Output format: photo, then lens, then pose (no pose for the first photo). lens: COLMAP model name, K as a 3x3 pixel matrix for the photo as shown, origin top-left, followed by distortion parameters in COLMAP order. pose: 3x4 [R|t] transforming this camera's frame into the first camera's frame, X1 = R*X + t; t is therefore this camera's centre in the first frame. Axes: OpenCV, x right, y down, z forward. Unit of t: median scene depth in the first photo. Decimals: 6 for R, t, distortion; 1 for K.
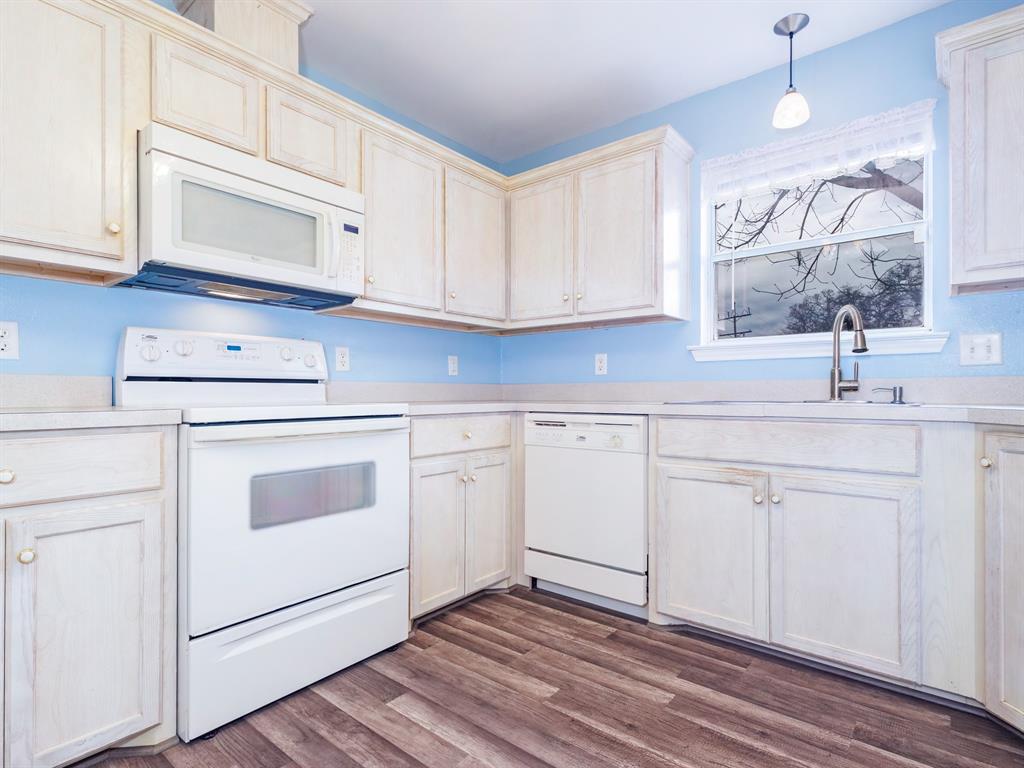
lens RADIAL K [[530.5, 0, 511.9], [0, 530.5, 389.1], [0, 0, 1]] dist [0.007073, 0.000836]
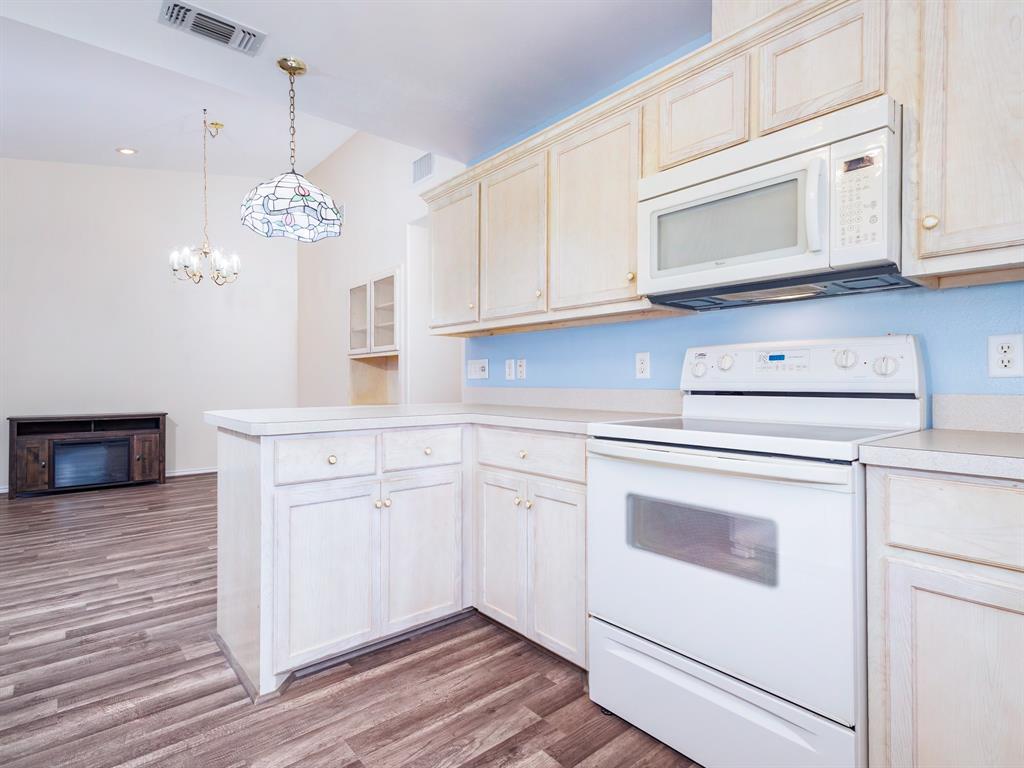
lens RADIAL K [[530.5, 0, 510.1], [0, 530.5, 380.3], [0, 0, 1]] dist [0.007073, 0.000836]
pose [[-0.177250, -0.003488, -0.984160, 0.449281], [0.004719, 0.999979, -0.004394, -0.040325], [0.984155, -0.005423, -0.177229, 0.763752]]
